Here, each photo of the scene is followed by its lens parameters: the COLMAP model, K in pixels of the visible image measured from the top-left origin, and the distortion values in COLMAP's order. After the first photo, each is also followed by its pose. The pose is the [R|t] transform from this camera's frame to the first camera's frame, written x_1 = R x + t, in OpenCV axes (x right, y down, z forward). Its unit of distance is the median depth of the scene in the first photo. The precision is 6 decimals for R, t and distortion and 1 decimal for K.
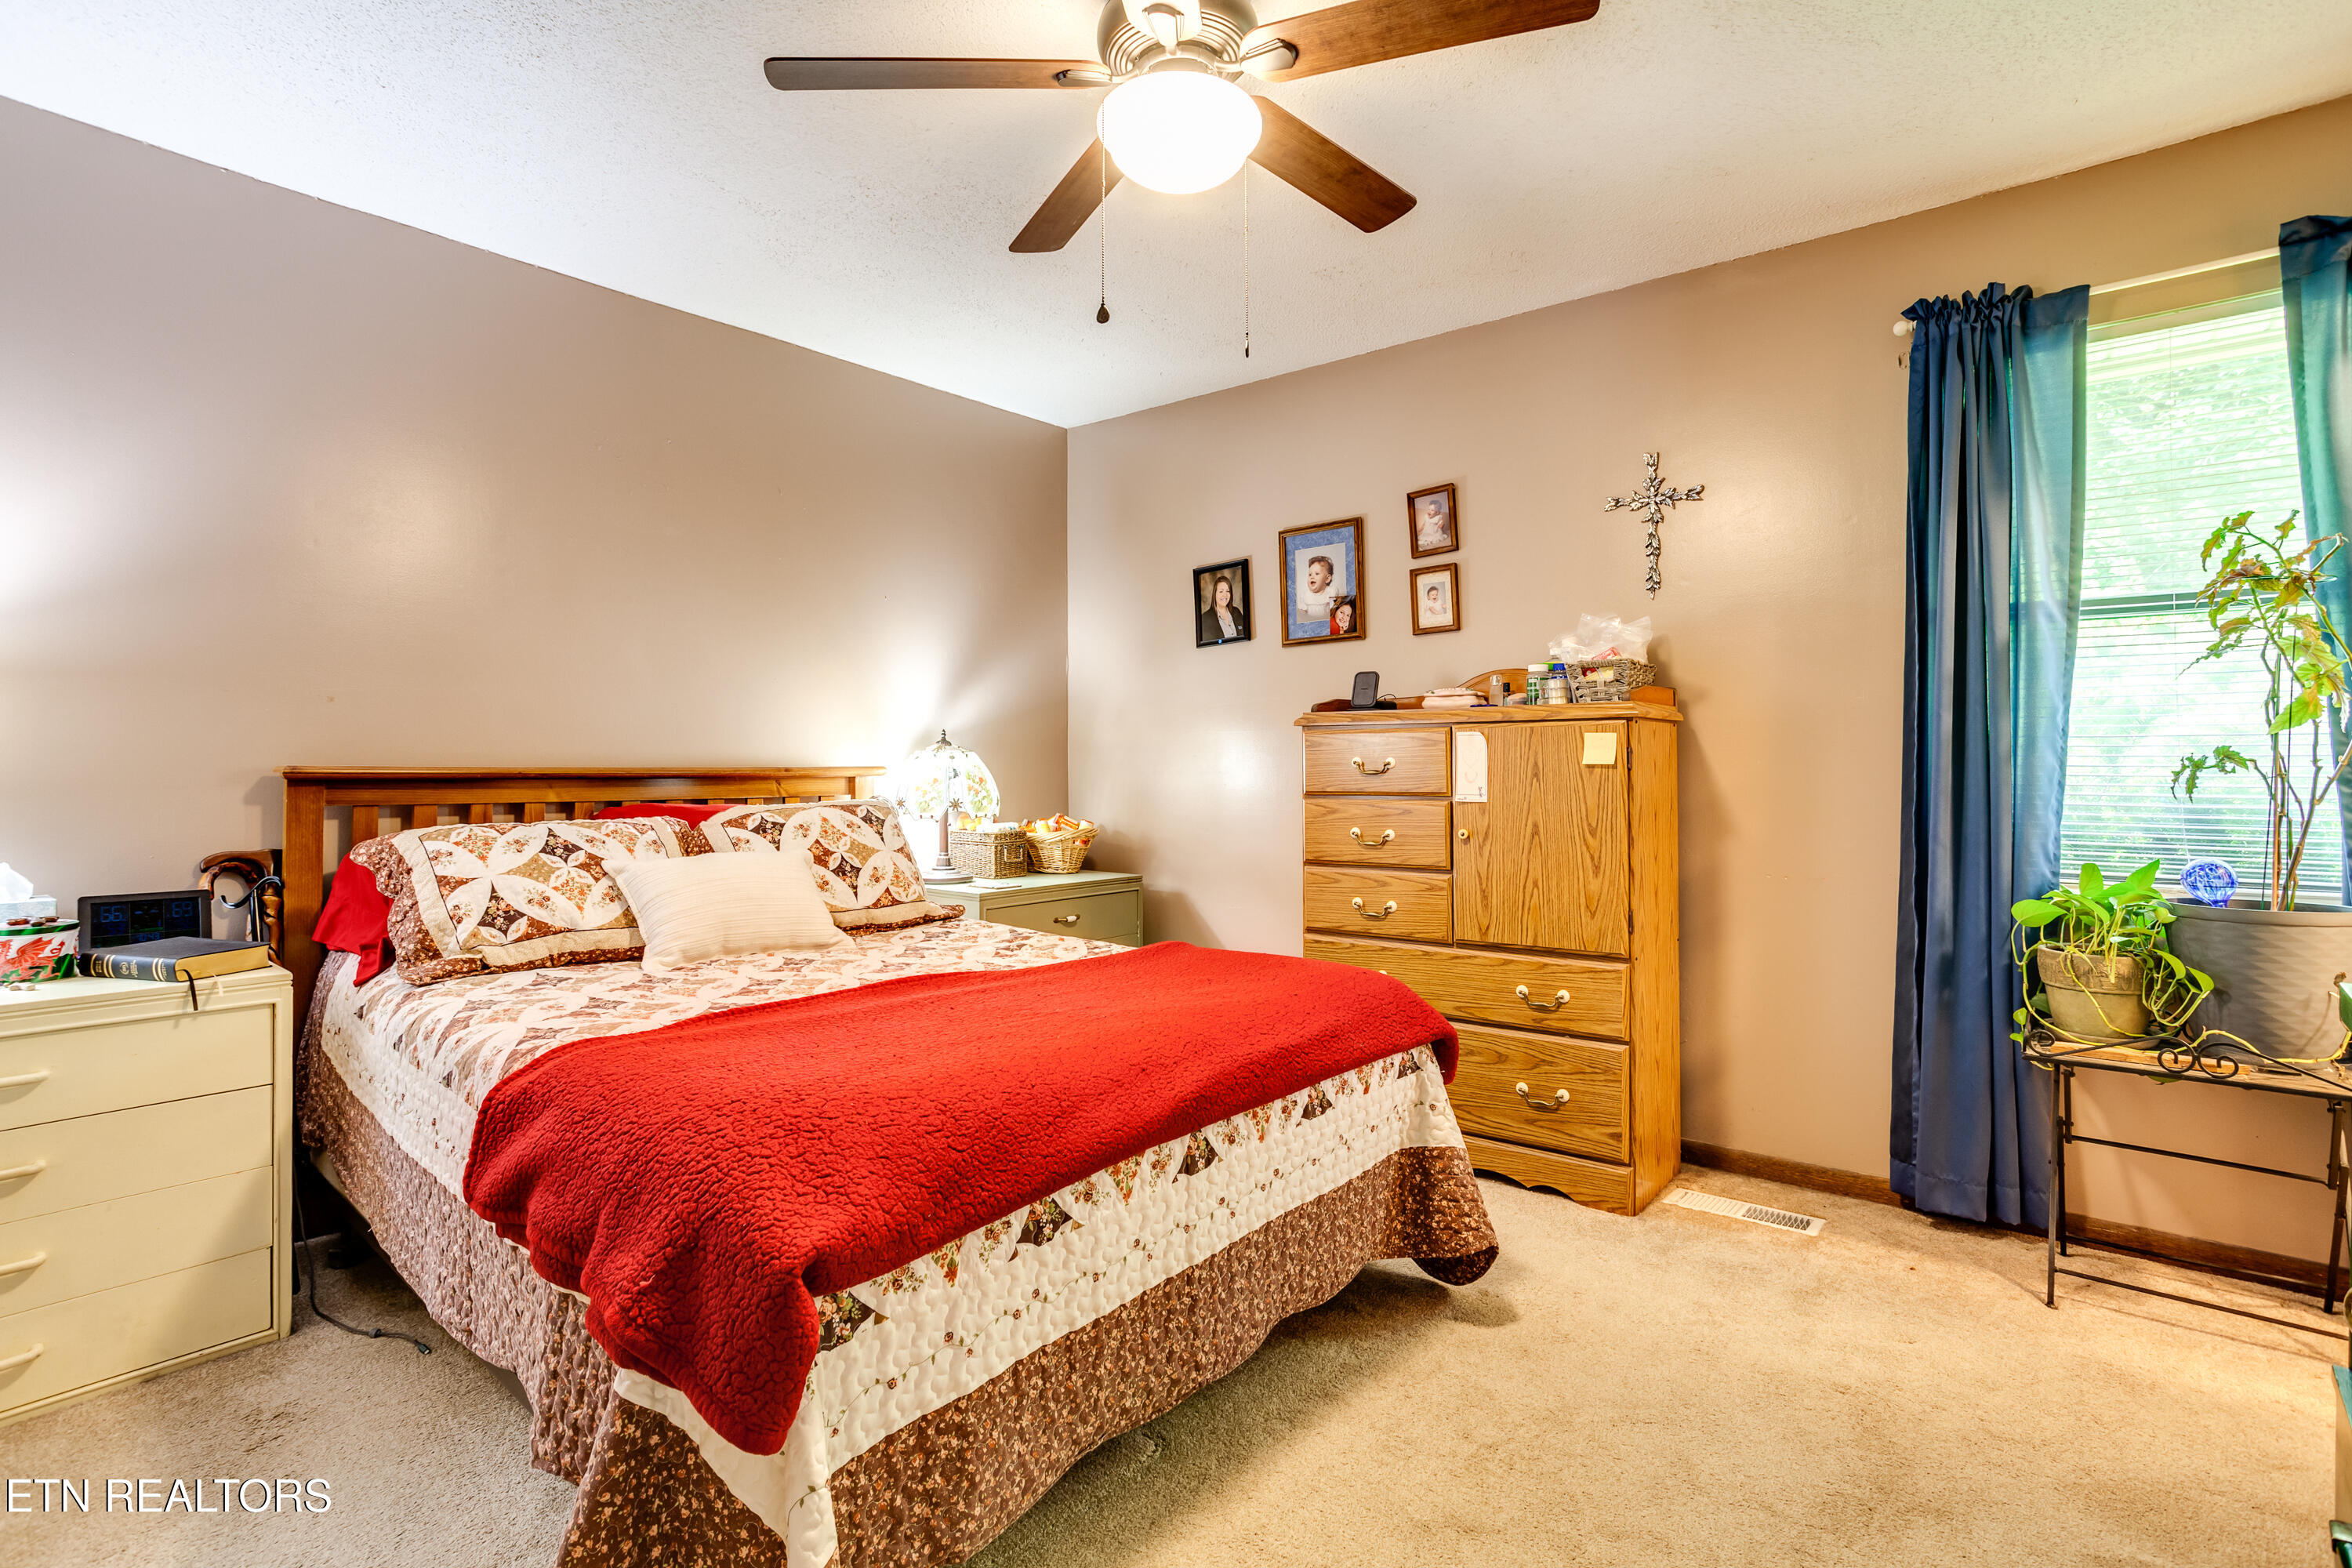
lens RADIAL K [[1115.0, 0, 1170.2], [0, 1115.0, 787.5], [0, 0, 1]] dist [-0.050912, 0.027290]
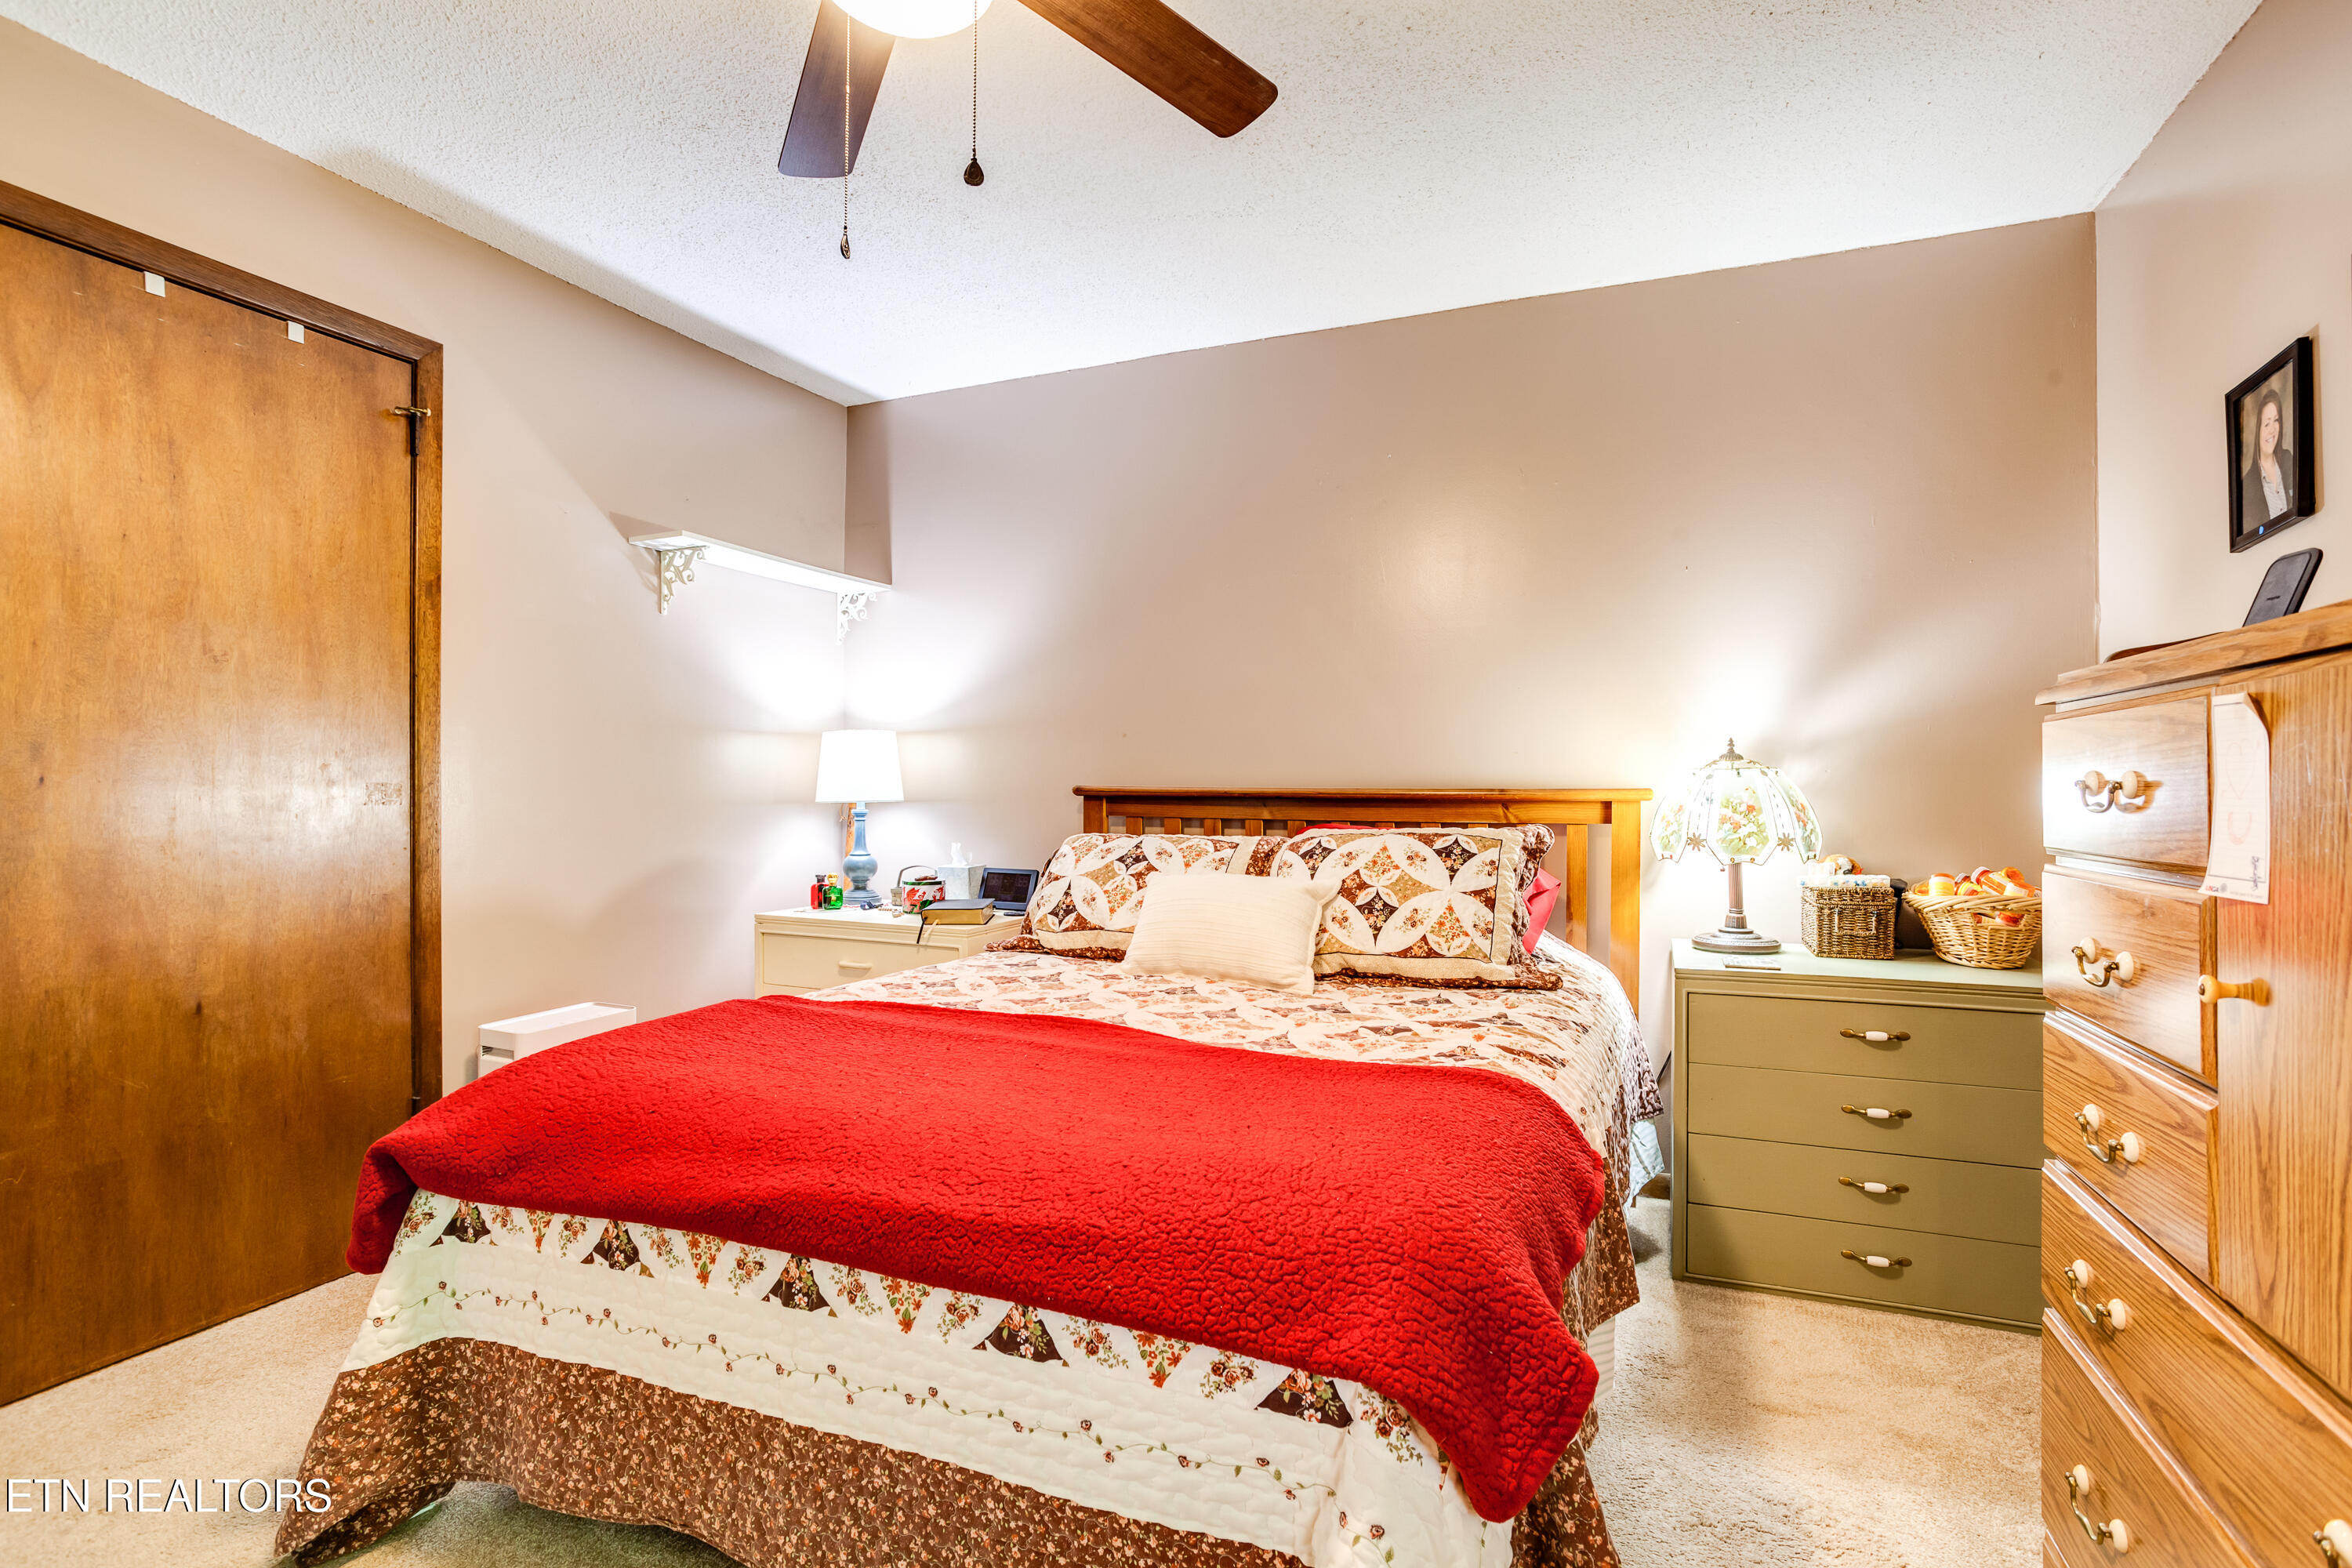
lens RADIAL K [[1115.0, 0, 1170.2], [0, 1115.0, 787.5], [0, 0, 1]] dist [-0.050912, 0.027290]
pose [[0.304167, 0.002864, -0.952614, 0.605605], [-0.021100, 0.999770, -0.003732, -0.015972], [0.952385, 0.021235, 0.304158, 0.725180]]
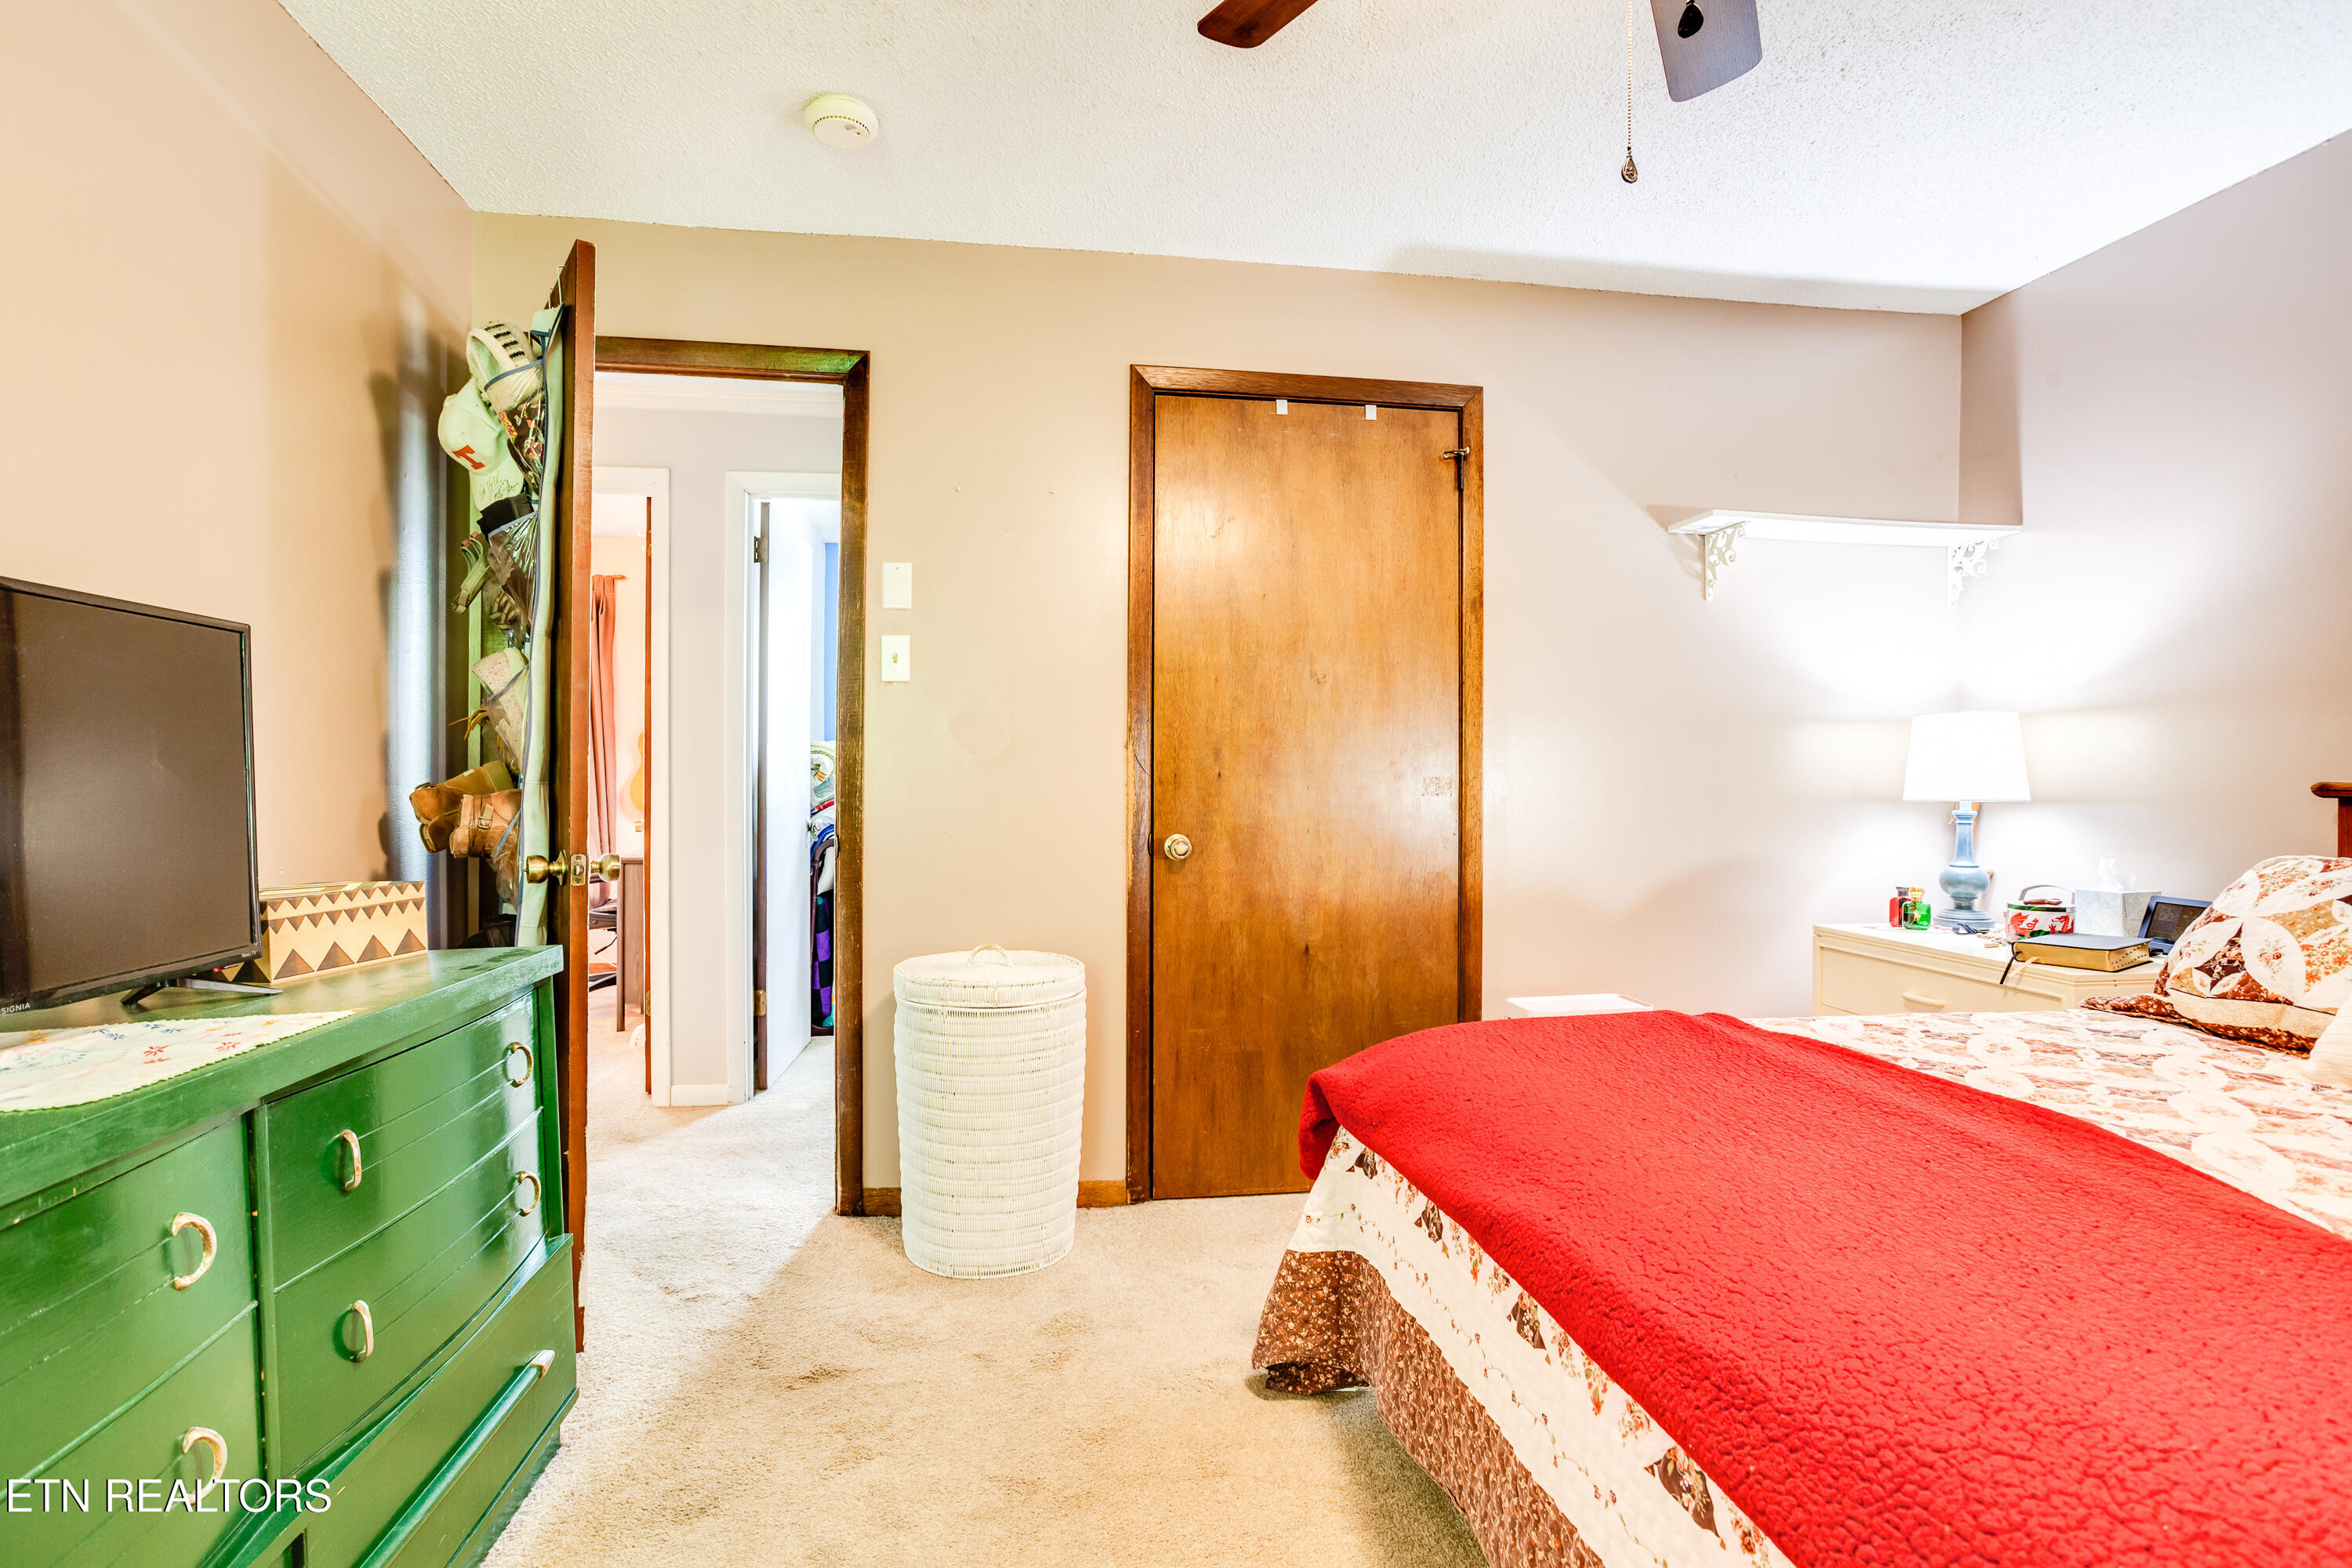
lens RADIAL K [[1139.0, 0, 1182.3], [0, 1139.0, 788.2], [0, 0, 1]] dist [-0.069236, 0.037096]
pose [[-0.651424, 0.005920, -0.758691, 0.523941], [-0.018270, 0.999557, 0.023487, -0.020397], [0.758494, 0.029162, -0.651027, 0.933440]]
